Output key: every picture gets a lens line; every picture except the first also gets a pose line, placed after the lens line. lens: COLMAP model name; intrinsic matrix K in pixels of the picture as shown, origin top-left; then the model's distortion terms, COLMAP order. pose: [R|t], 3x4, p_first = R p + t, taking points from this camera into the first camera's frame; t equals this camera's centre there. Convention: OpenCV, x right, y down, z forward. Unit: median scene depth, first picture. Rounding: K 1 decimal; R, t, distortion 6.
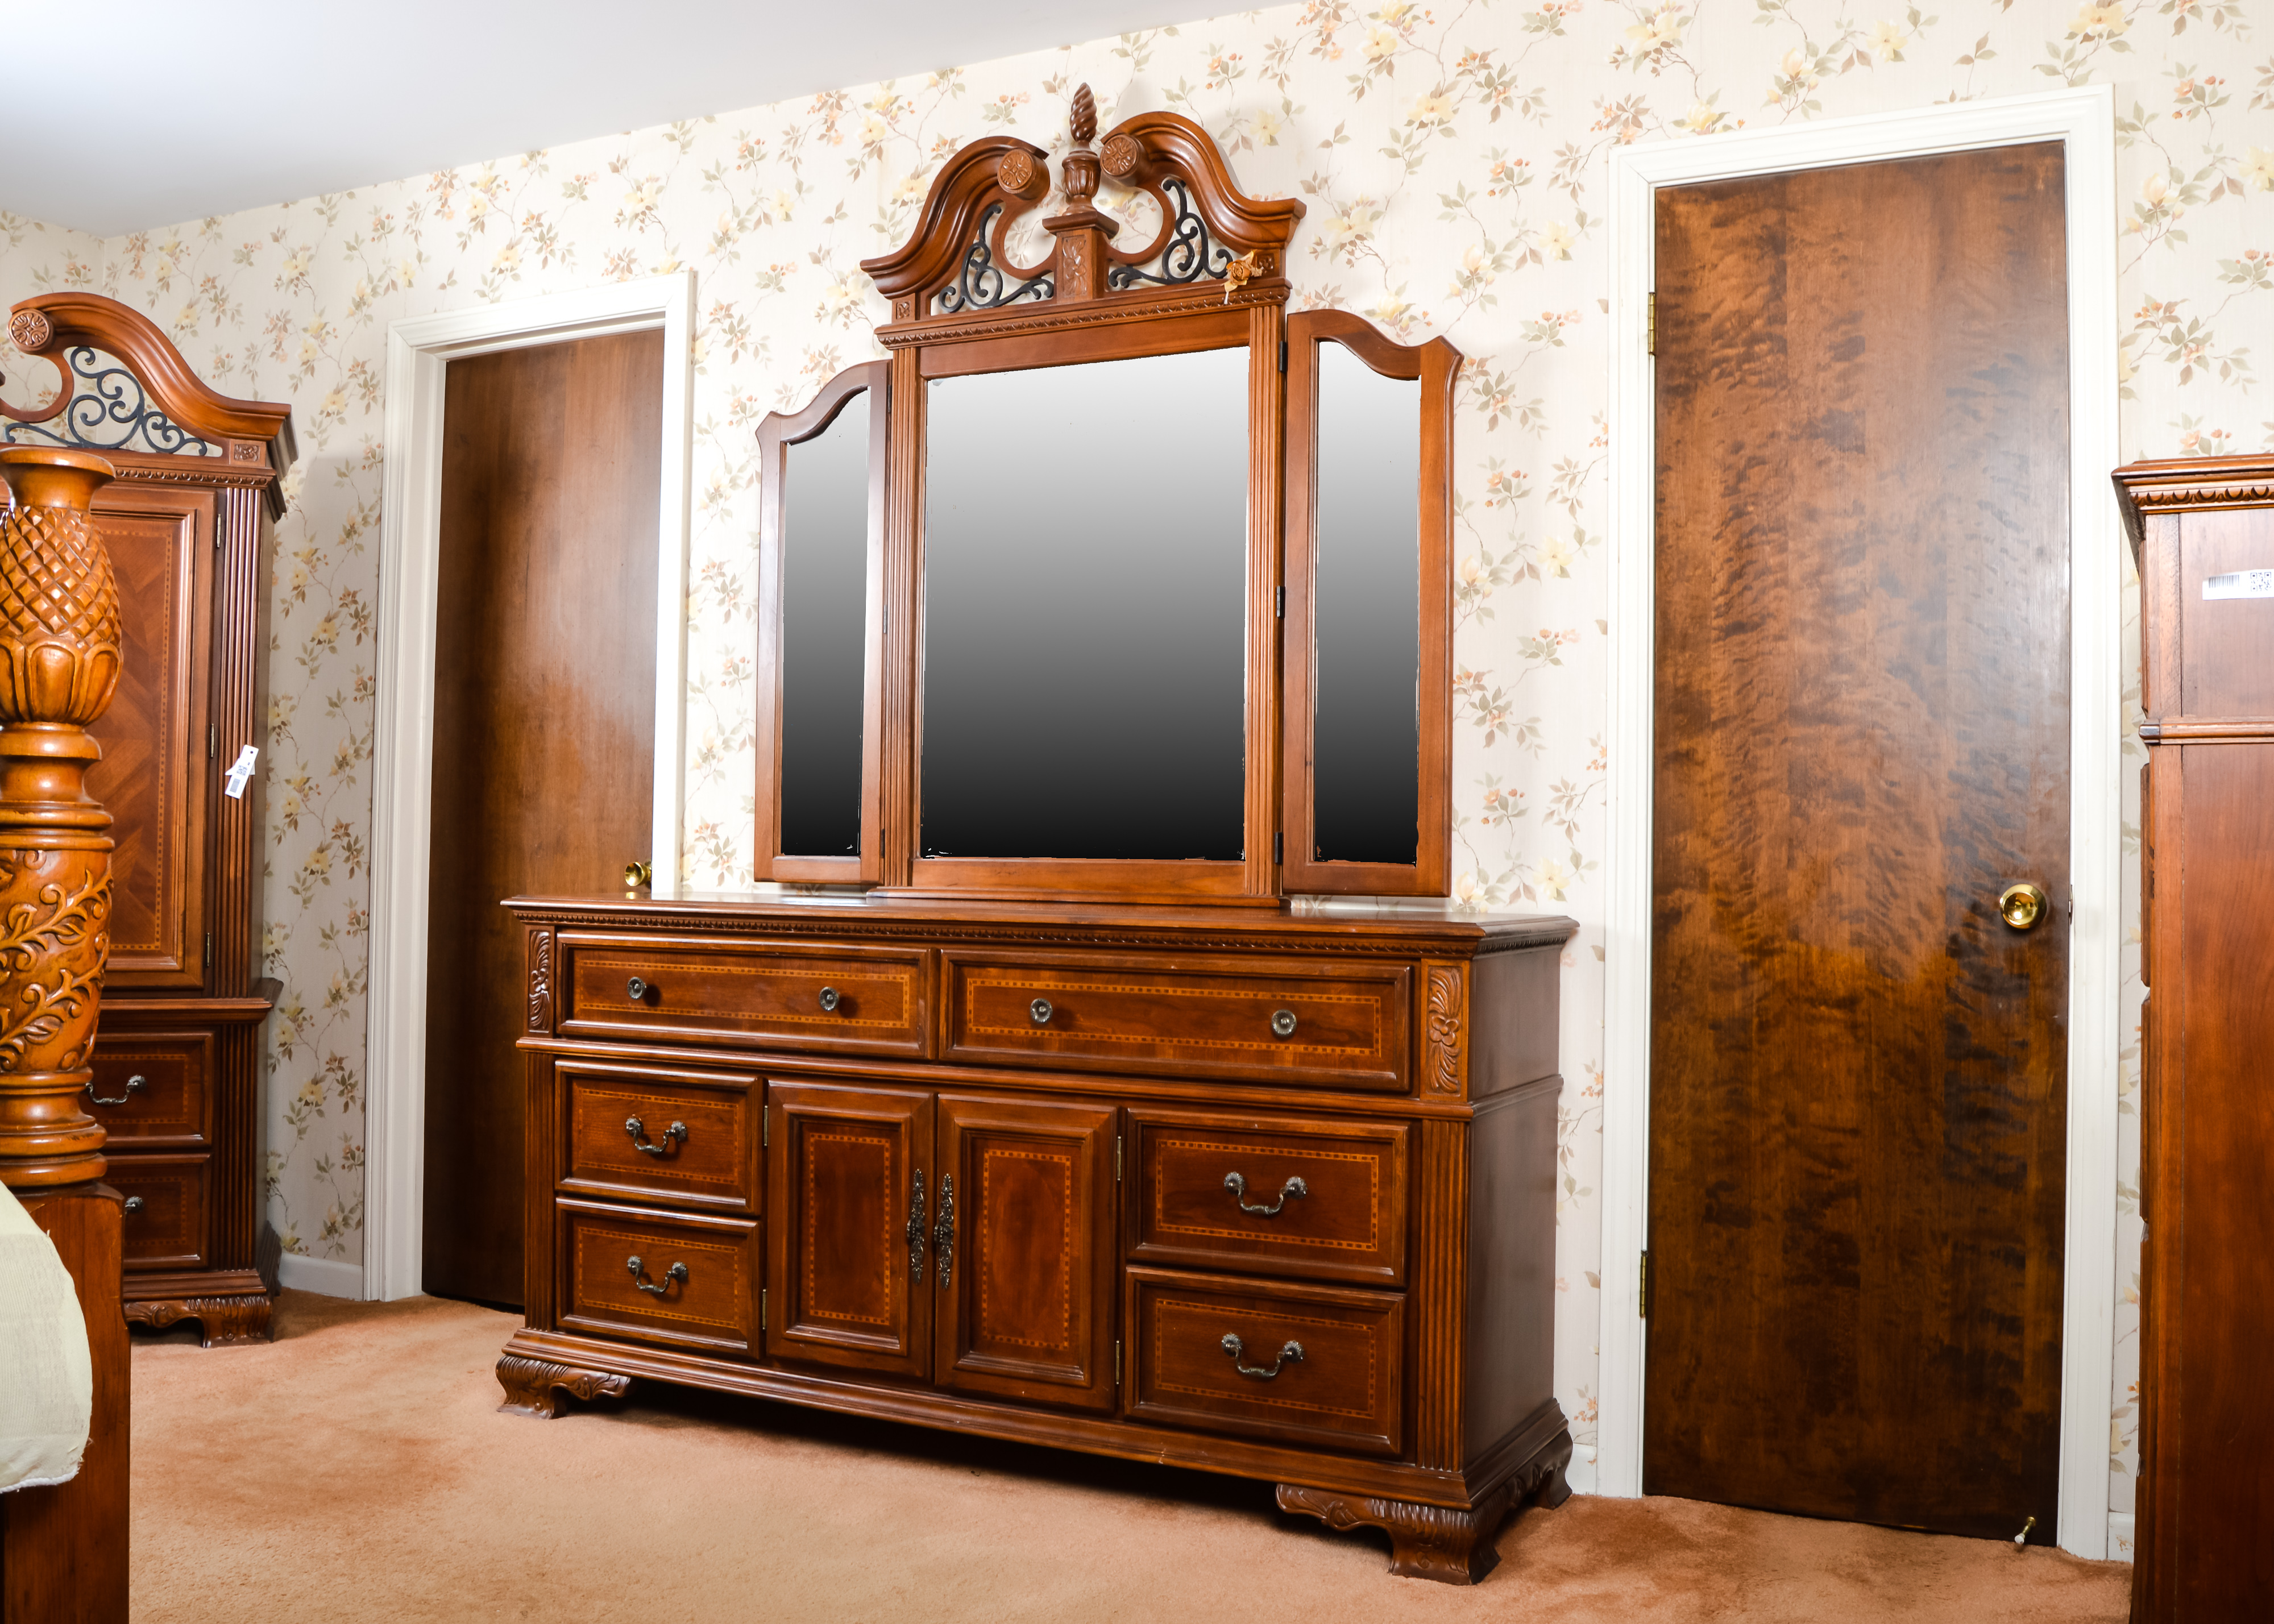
lens RADIAL K [[2021.5, 0, 1191.6], [0, 2021.5, 845.4], [0, 0, 1]] dist [-0.086287, 0.012993]
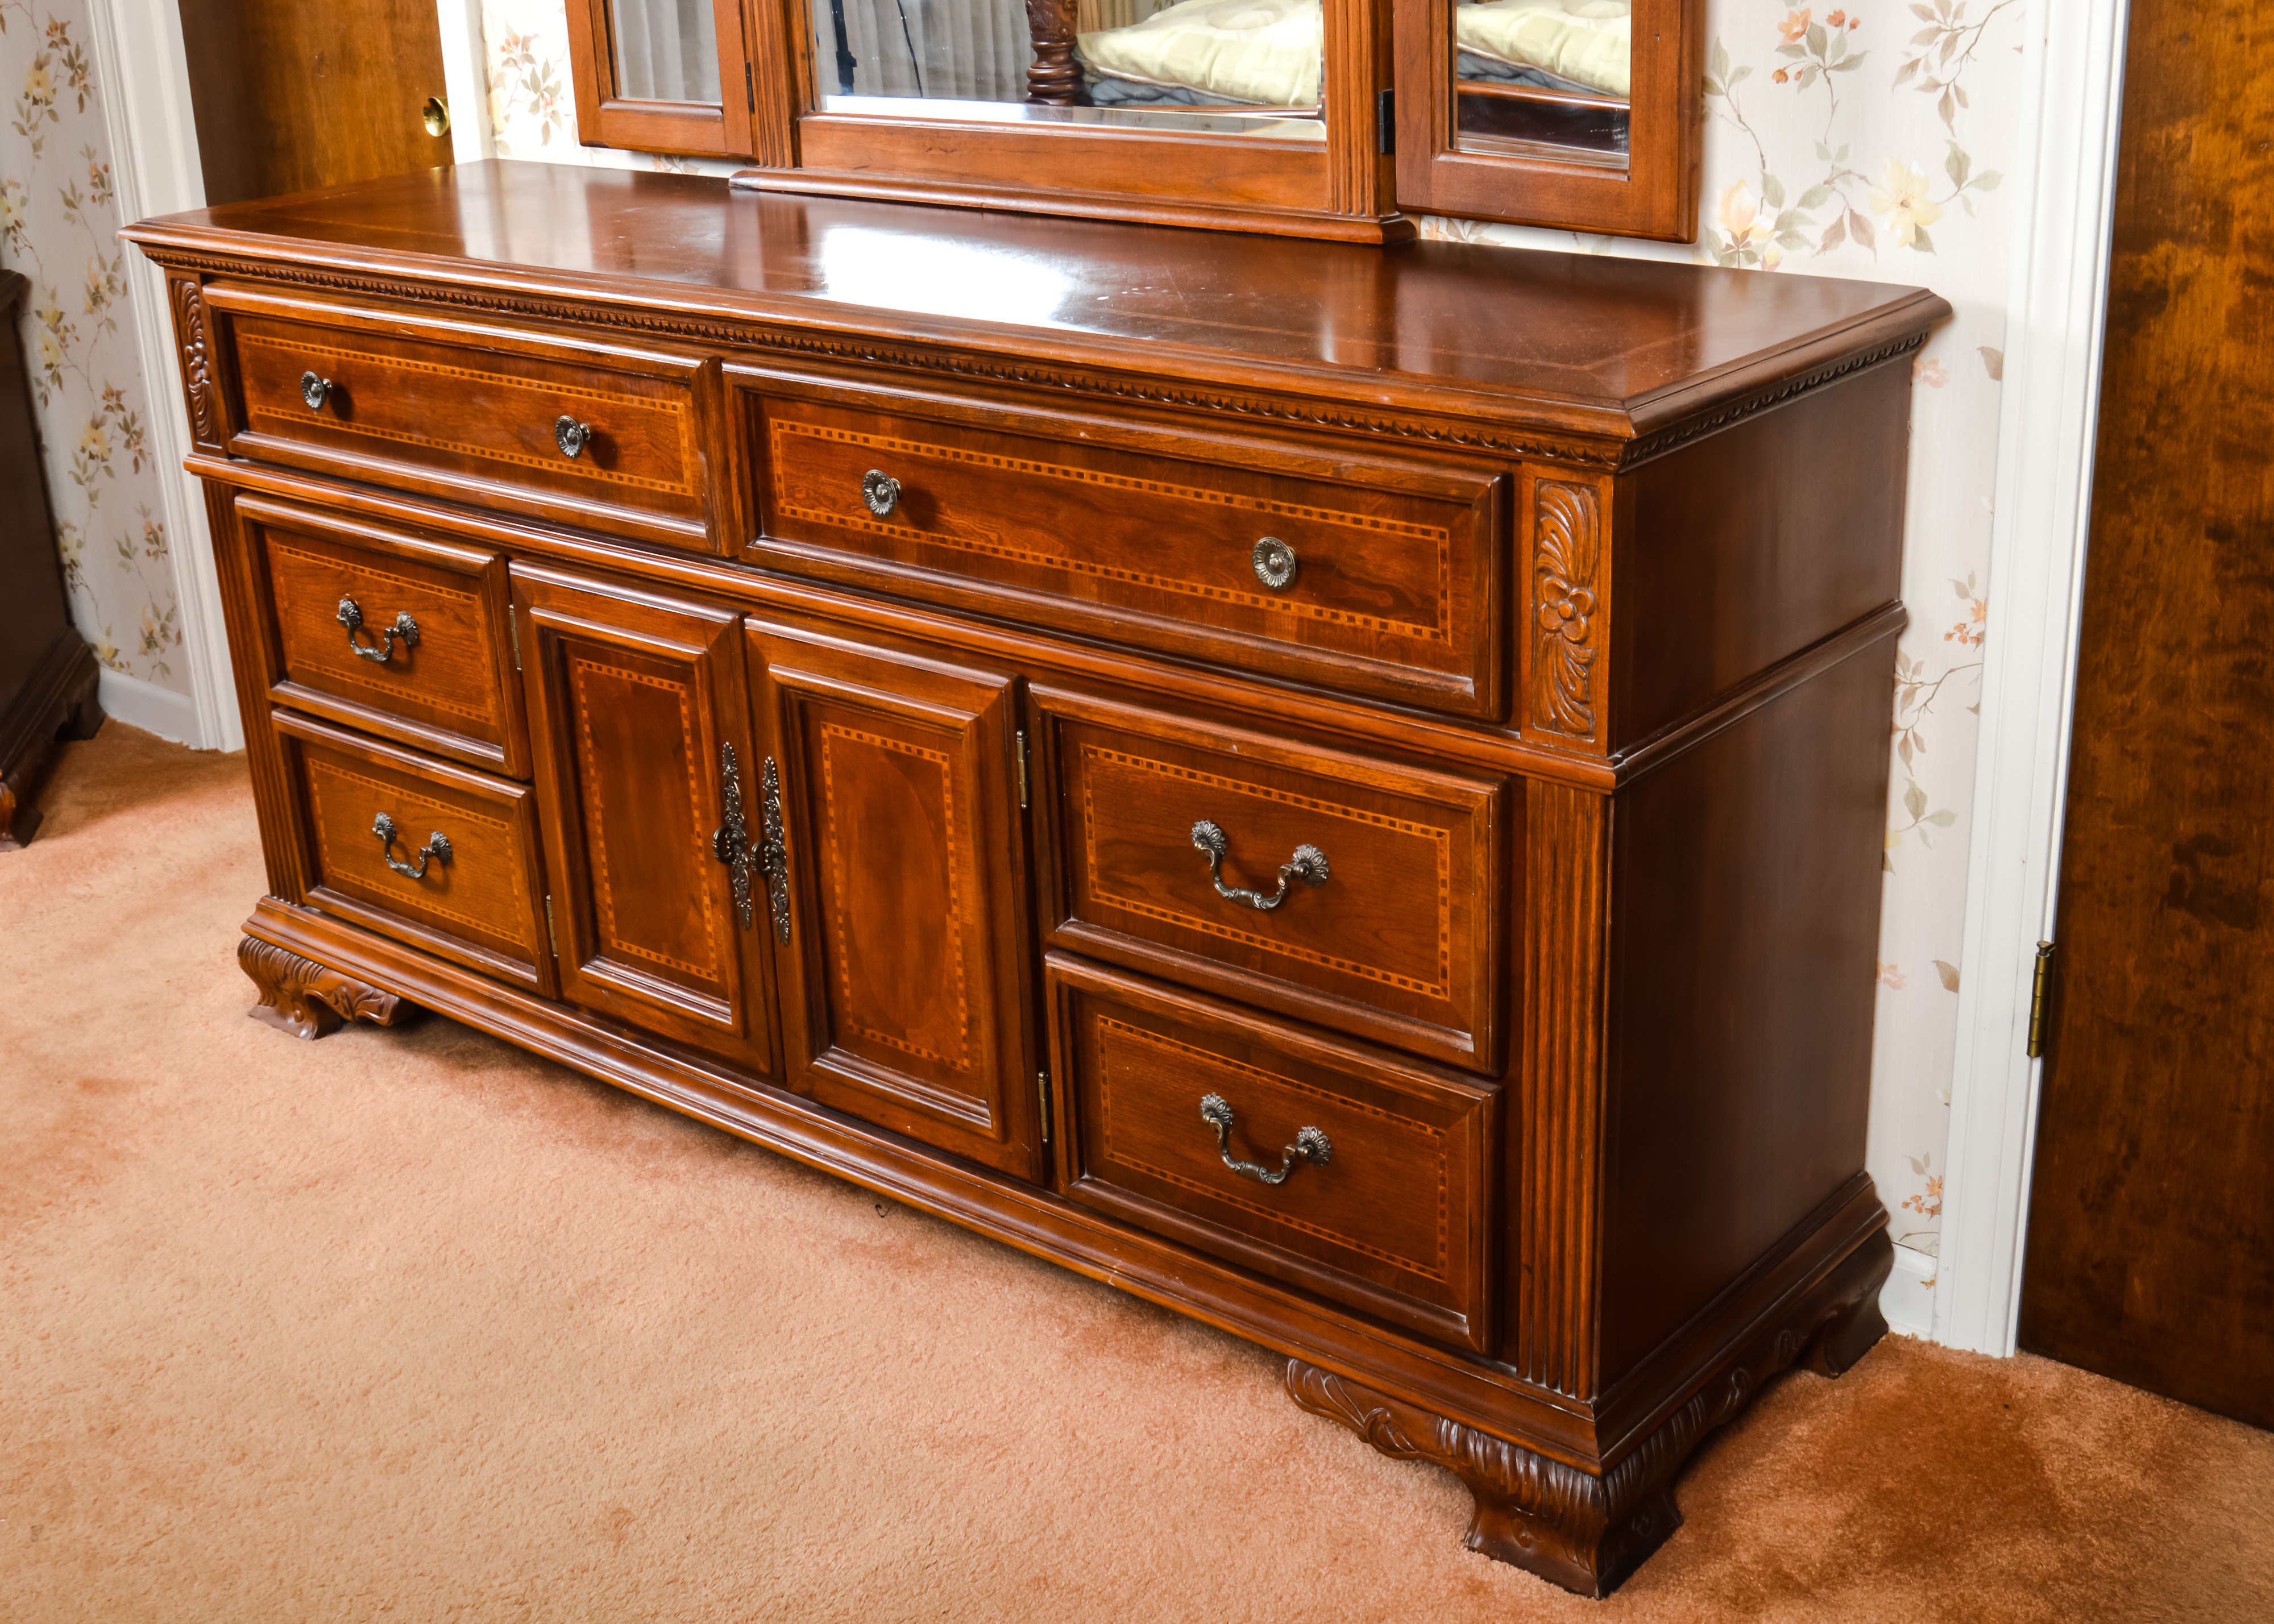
lens RADIAL K [[2709.5, 0, 1142.2], [0, 2709.5, 812.1], [0, 0, 1]] dist [-0.059714, 0.000000]
pose [[0.970732, 0.036242, -0.237414, 0.162837], [0.053556, 0.930989, 0.361098, -0.092638], [0.234117, -0.363245, 0.901800, 0.330405]]
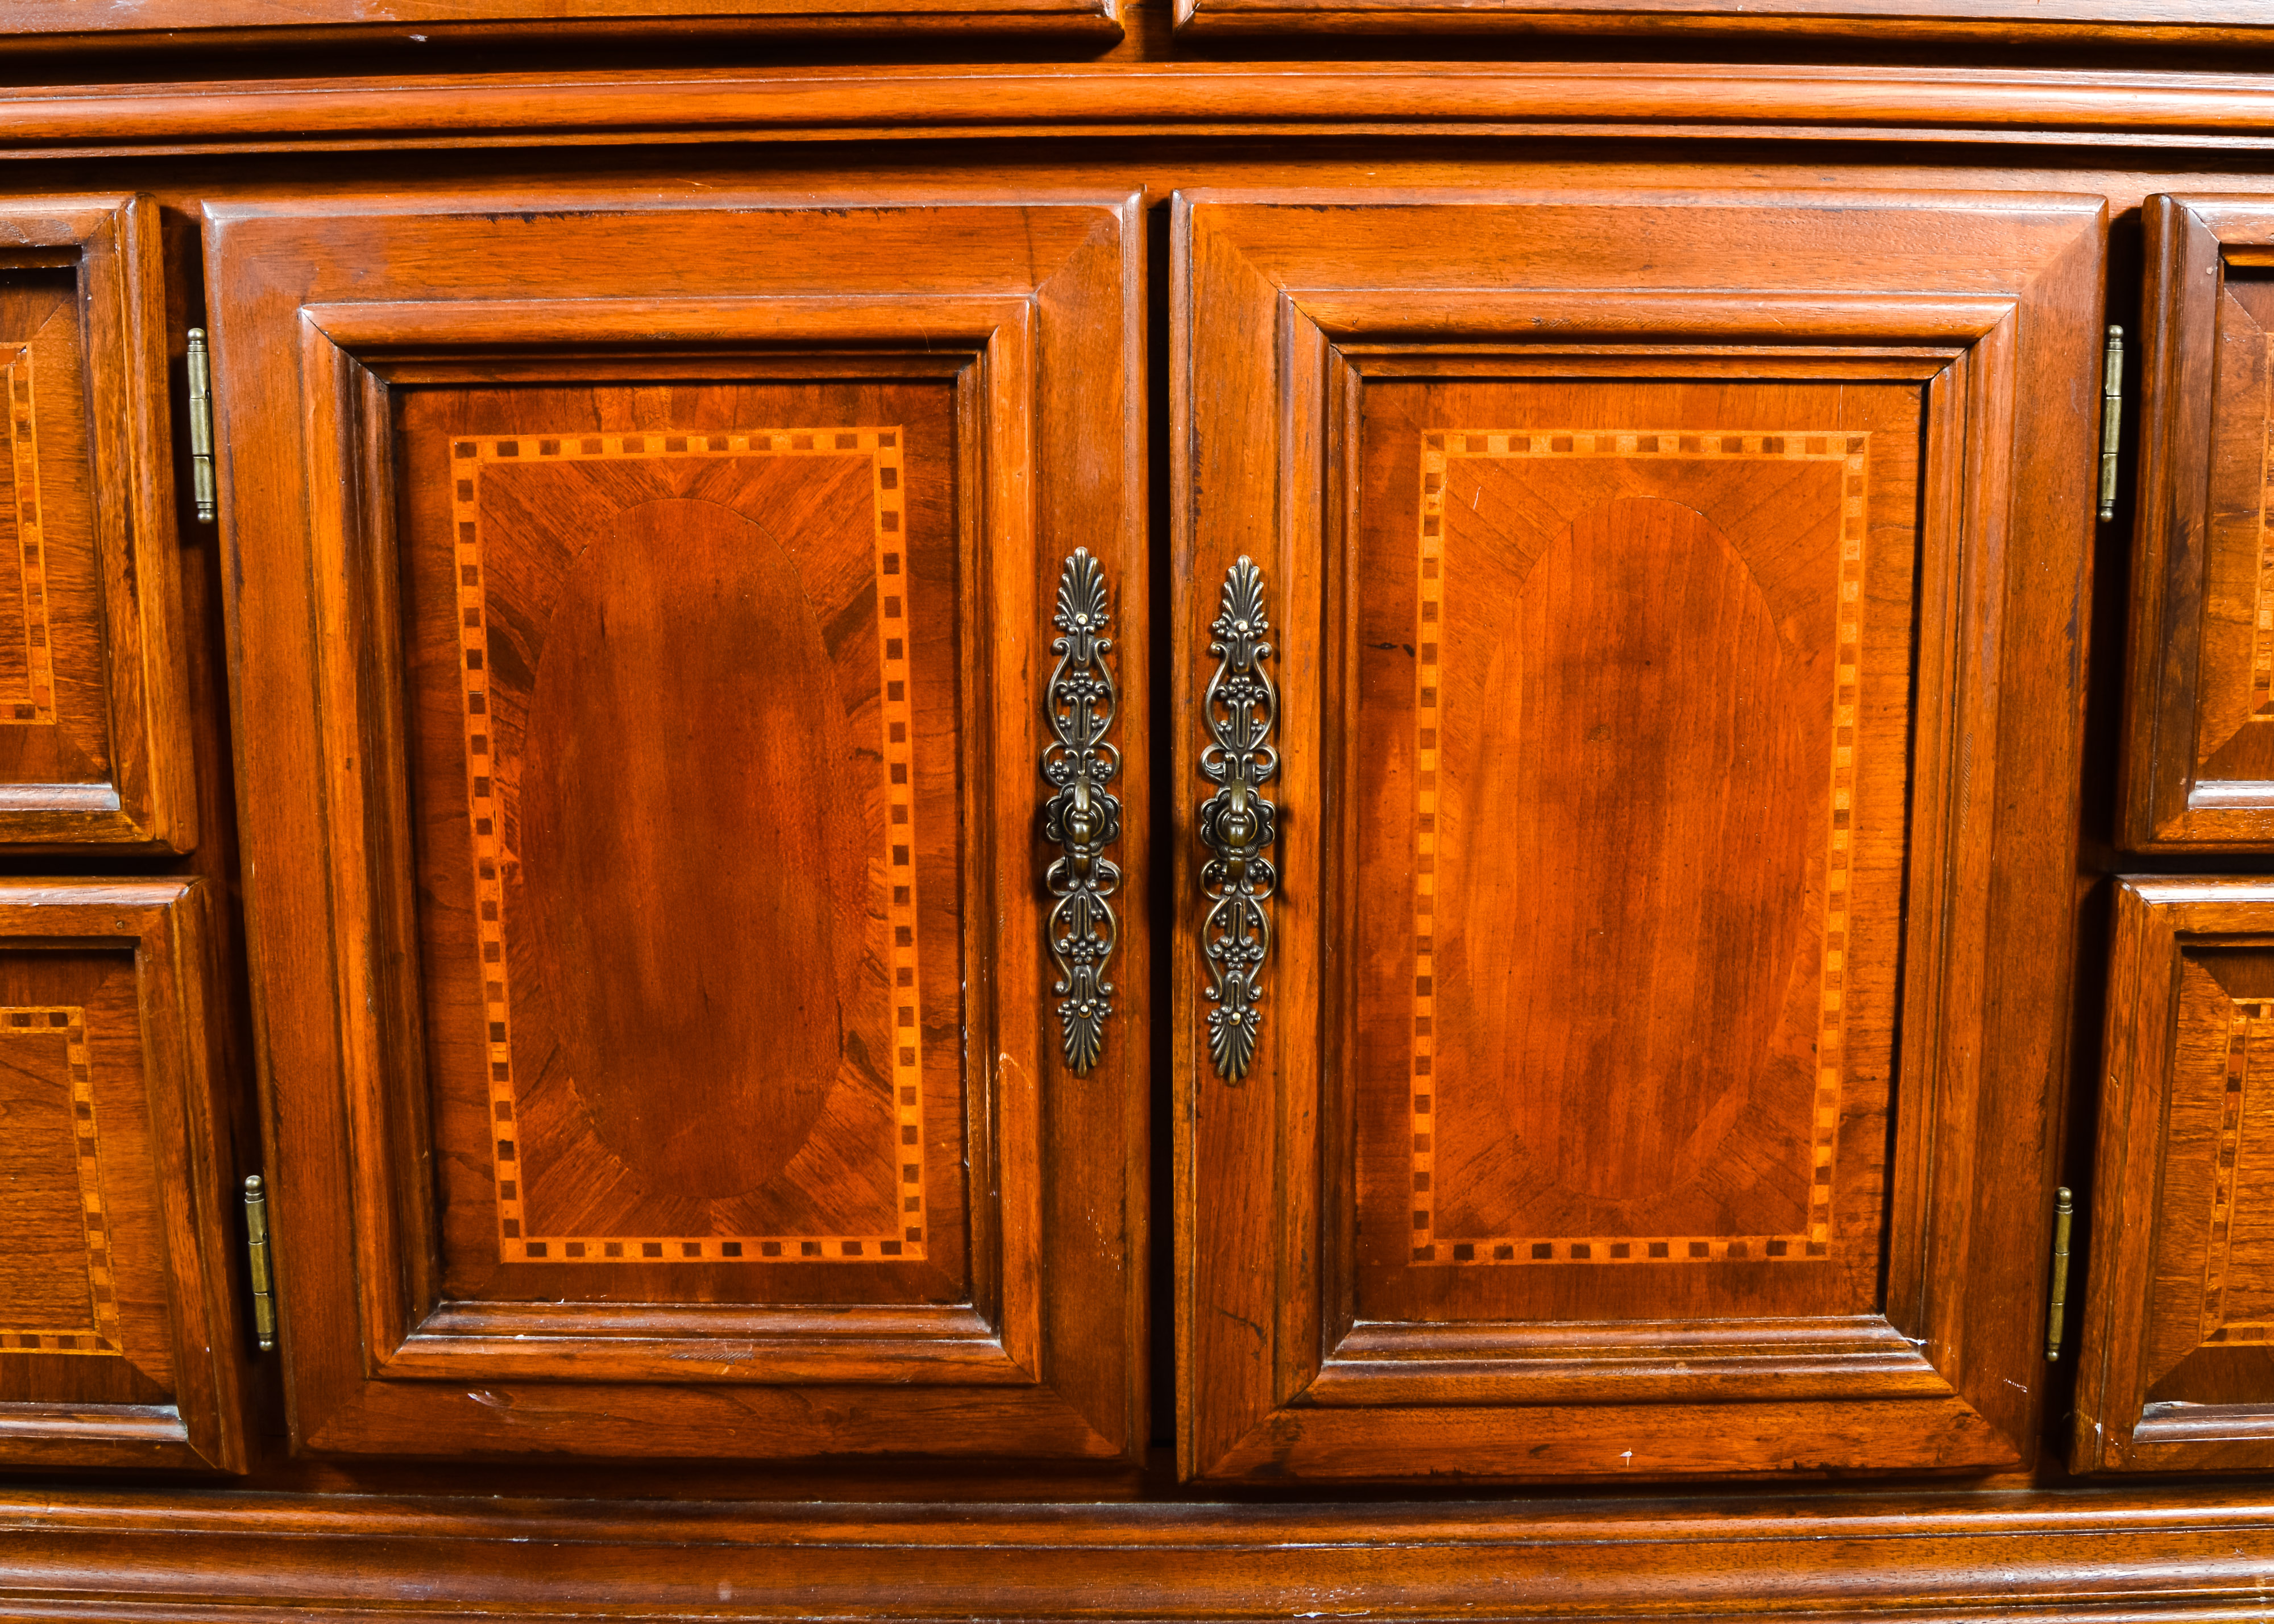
lens RADIAL K [[2021.5, 0, 1131.7], [0, 2021.5, 809.9], [0, 0, 1]] dist [-0.086287, 0.012993]
pose [[0.901906, -0.082497, 0.423981, -0.226158], [0.012820, 0.986271, 0.164634, 0.153927], [-0.431743, -0.143049, 0.890581, 0.808264]]
